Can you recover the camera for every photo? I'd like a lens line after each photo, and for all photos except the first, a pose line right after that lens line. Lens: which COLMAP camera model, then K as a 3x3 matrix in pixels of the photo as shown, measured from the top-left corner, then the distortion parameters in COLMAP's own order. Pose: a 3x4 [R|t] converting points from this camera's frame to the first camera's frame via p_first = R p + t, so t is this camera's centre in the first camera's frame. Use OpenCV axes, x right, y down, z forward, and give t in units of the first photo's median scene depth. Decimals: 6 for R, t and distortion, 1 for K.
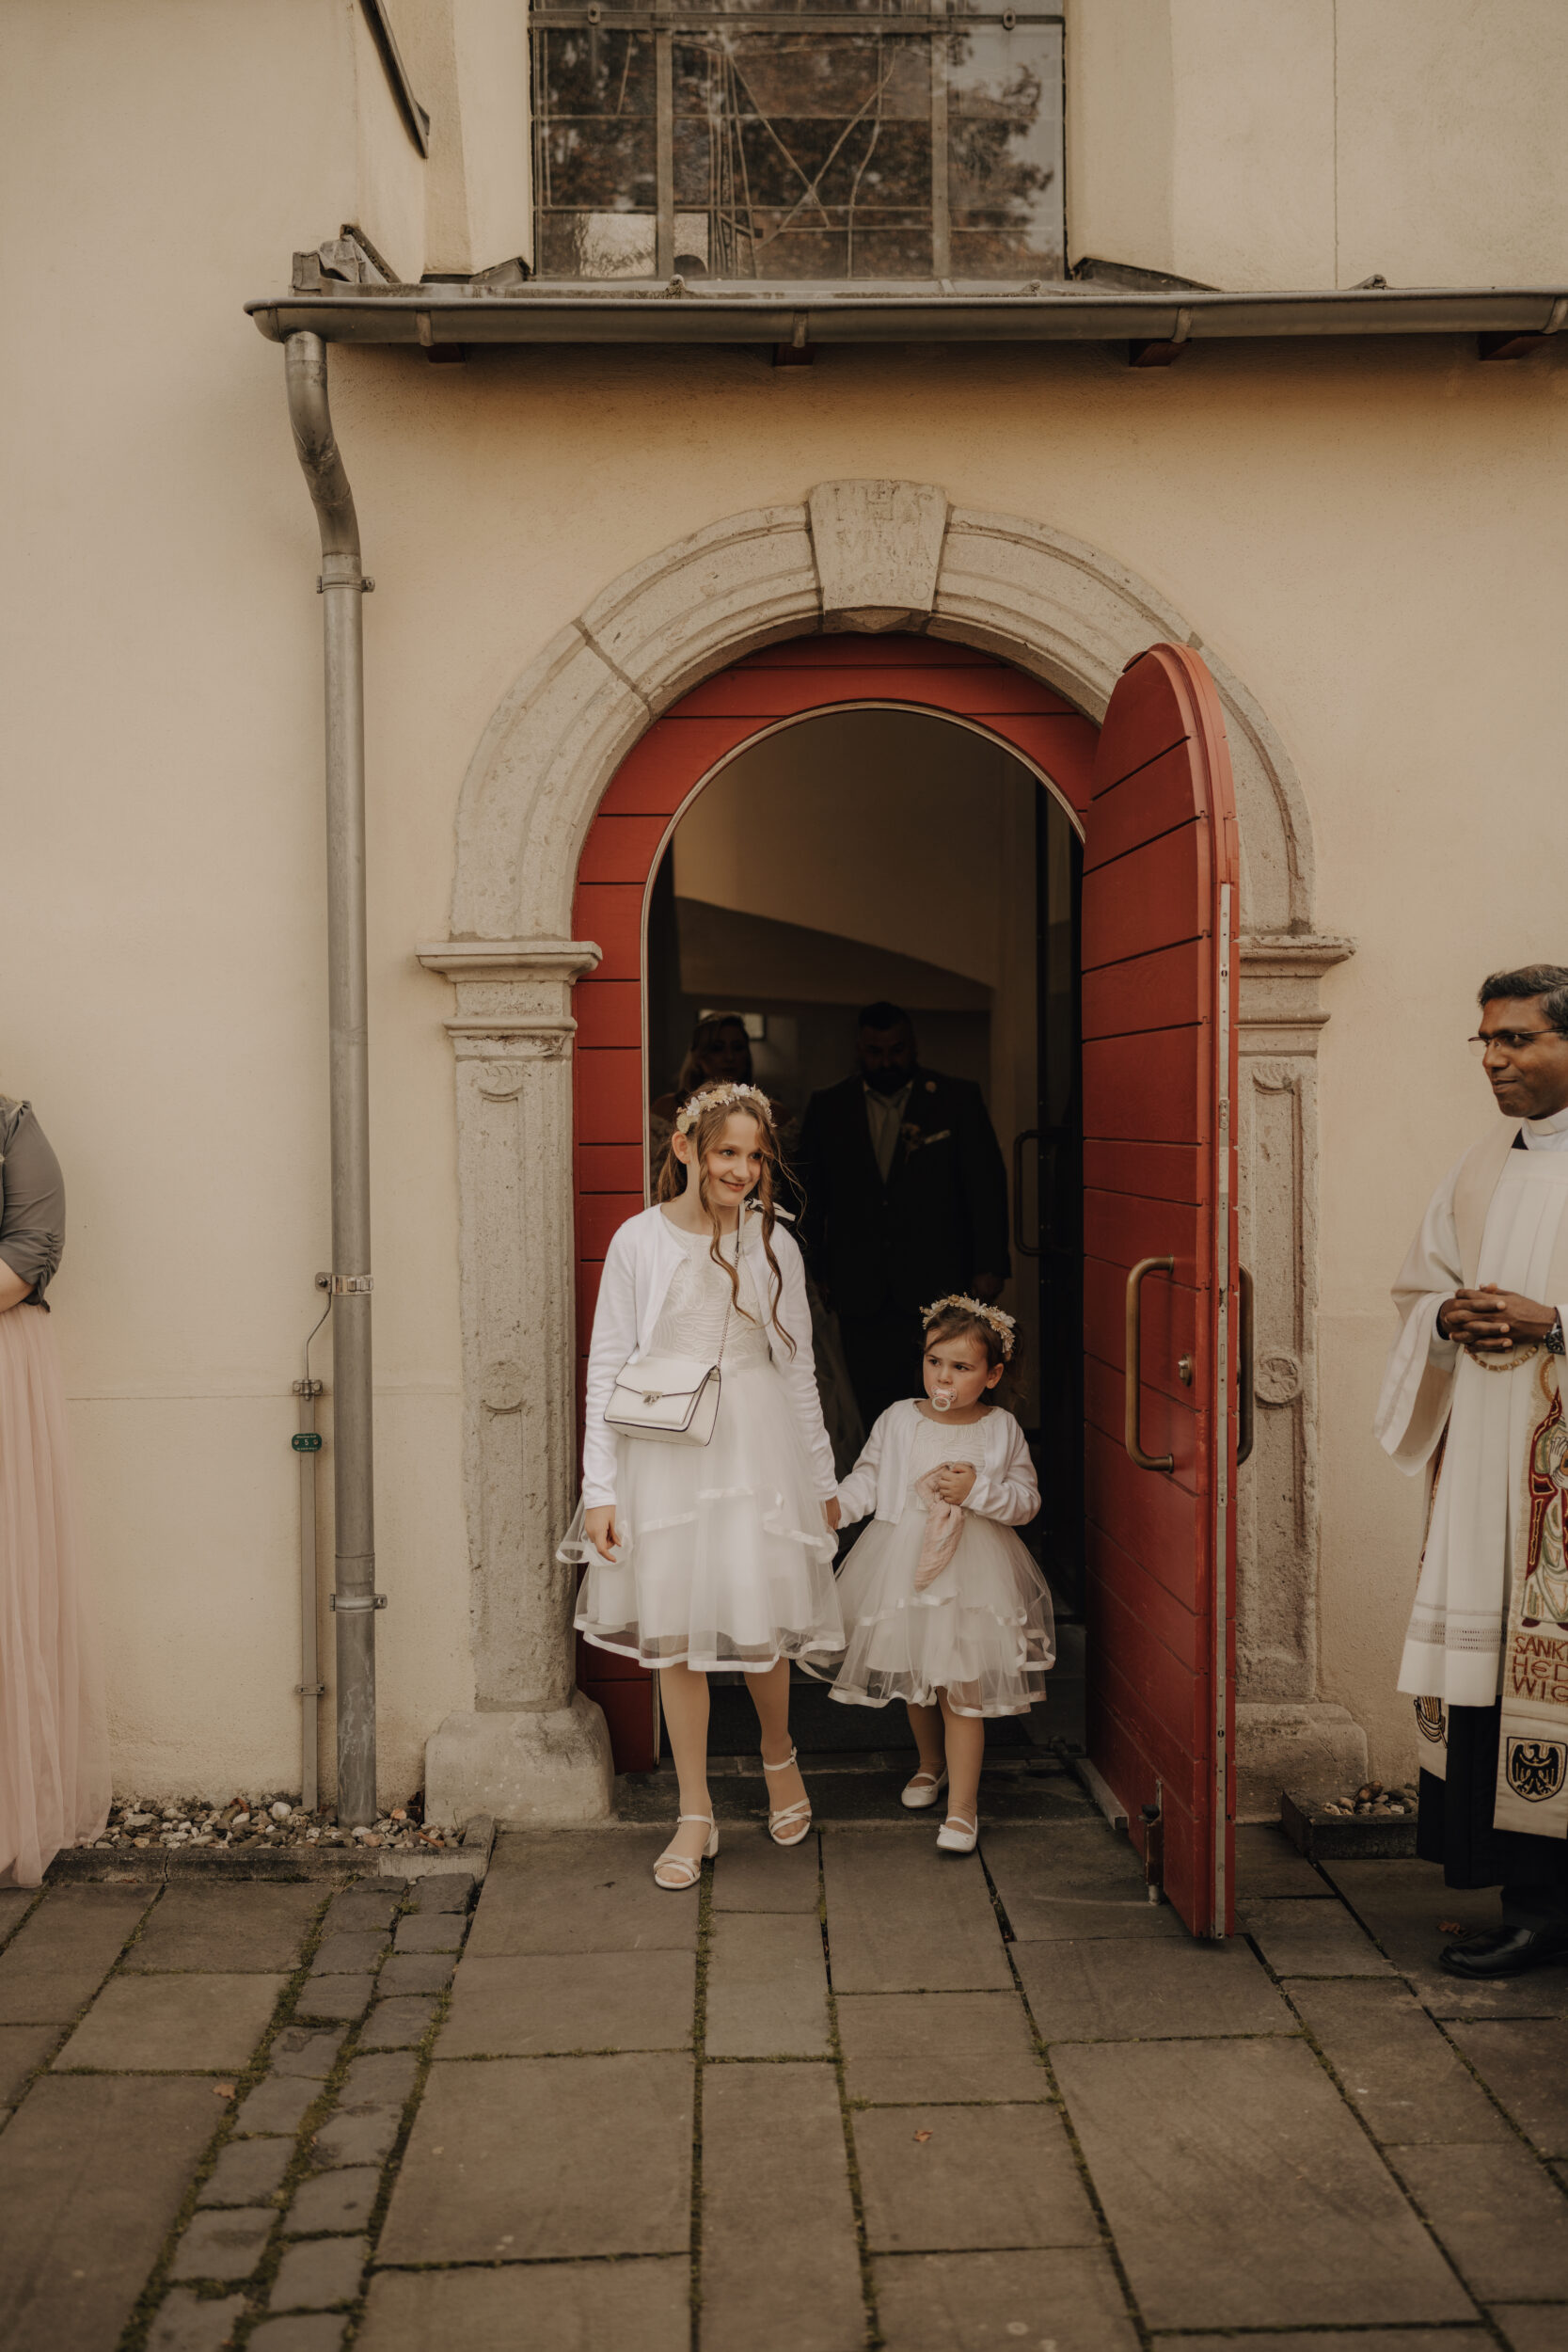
lens RADIAL K [[2349.7, 0, 784.0], [0, 2349.7, 1176.0], [0, 0, 1]] dist [0.008176, 0.011472]
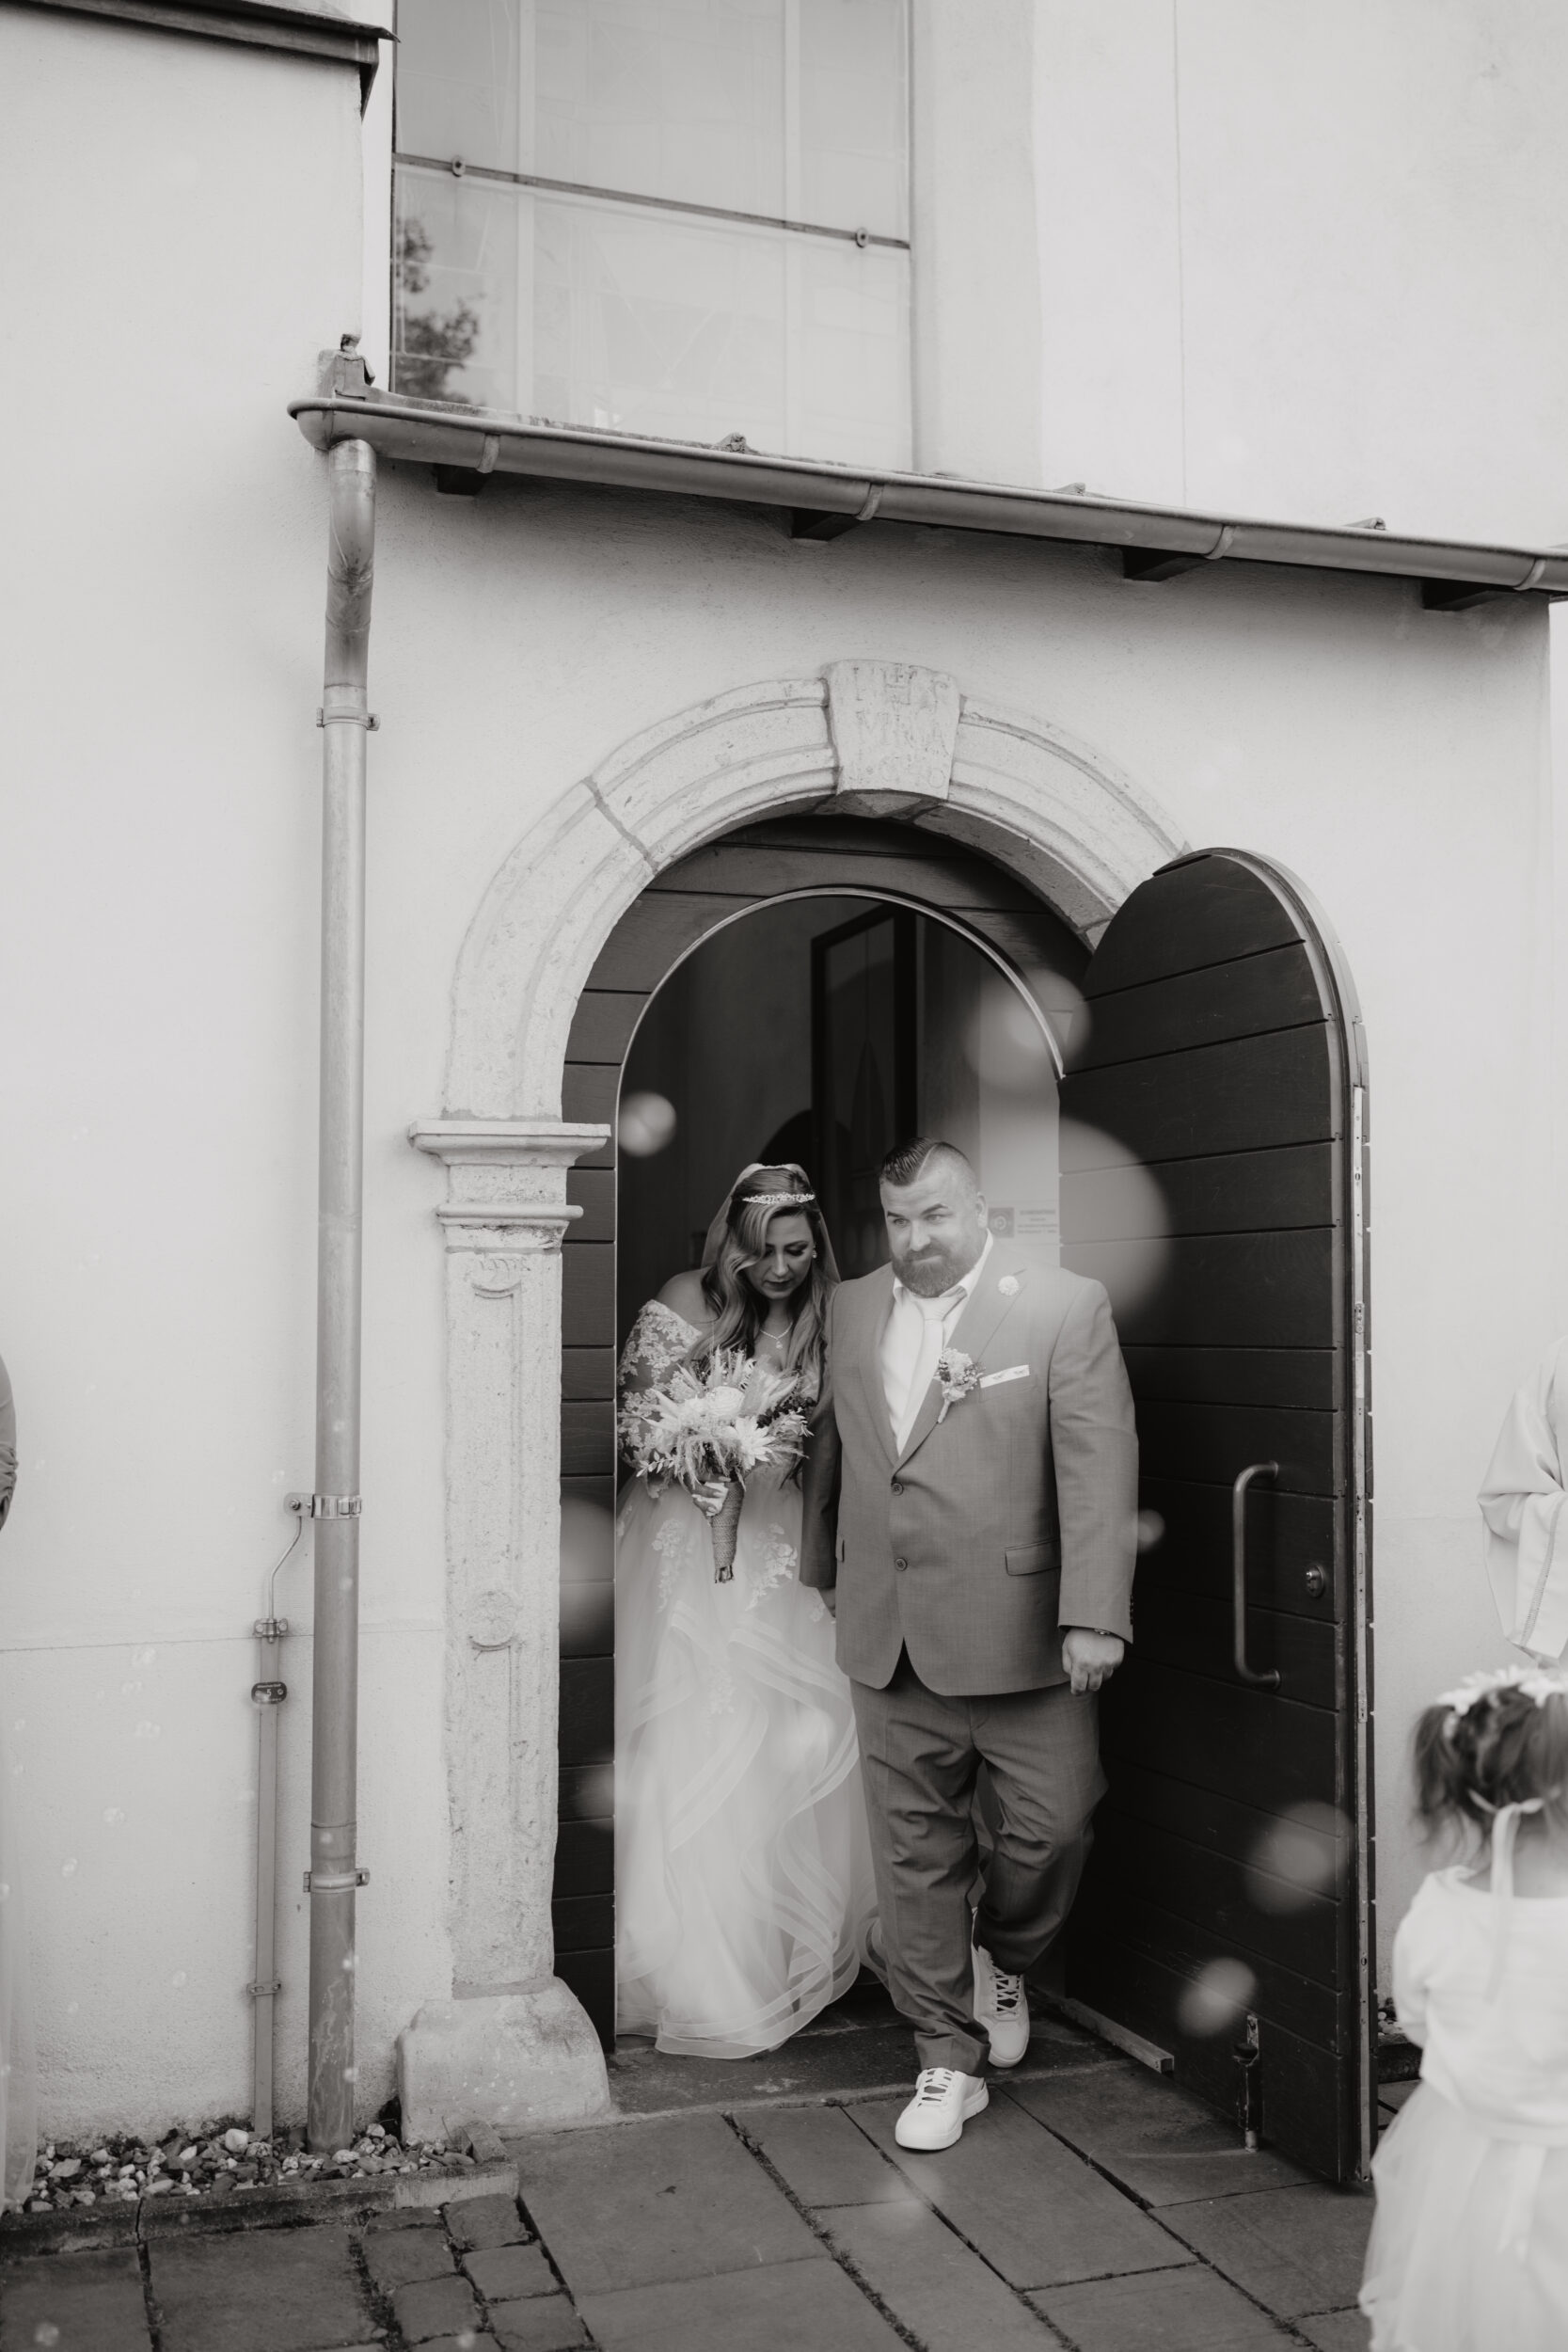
lens RADIAL K [[2327.6, 0, 784.0], [0, 2327.6, 1176.0], [0, 0, 1]] dist [0.004066, 0.007902]
pose [[0.950630, 0.027944, 0.309066, -0.294366], [0.000390, 0.995829, -0.091236, 0.003004], [-0.310326, 0.086852, 0.946654, 0.120827]]
